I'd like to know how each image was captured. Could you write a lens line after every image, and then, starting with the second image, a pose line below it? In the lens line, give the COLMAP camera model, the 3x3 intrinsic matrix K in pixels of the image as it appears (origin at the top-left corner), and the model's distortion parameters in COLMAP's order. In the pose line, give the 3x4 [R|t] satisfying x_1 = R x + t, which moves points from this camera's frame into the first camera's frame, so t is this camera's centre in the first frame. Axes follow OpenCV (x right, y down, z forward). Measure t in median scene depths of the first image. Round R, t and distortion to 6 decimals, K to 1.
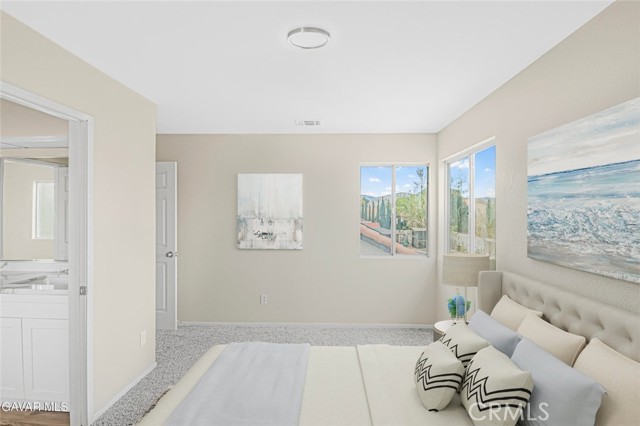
lens RADIAL K [[284.0, 0, 318.4], [0, 284.0, 210.4], [0, 0, 1]] dist [-0.003418, -0.000636]
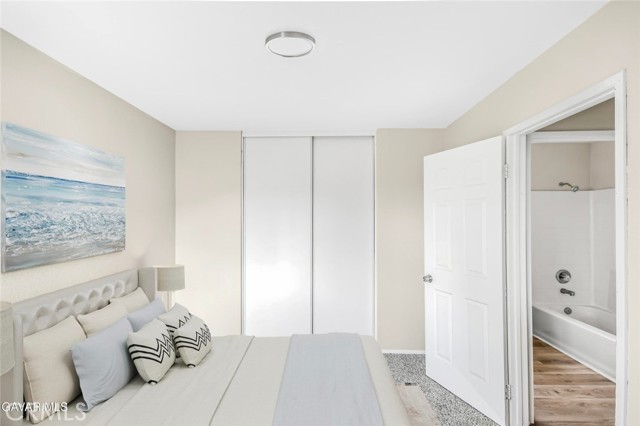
lens RADIAL K [[284.0, 0, 323.1], [0, 284.0, 214.9], [0, 0, 1]] dist [-0.003418, -0.000636]
pose [[-0.998937, -0.001369, -0.046066, -0.135656], [-0.001579, 0.999988, 0.004536, 0.000607], [0.046059, 0.004604, -0.998928, 2.254672]]
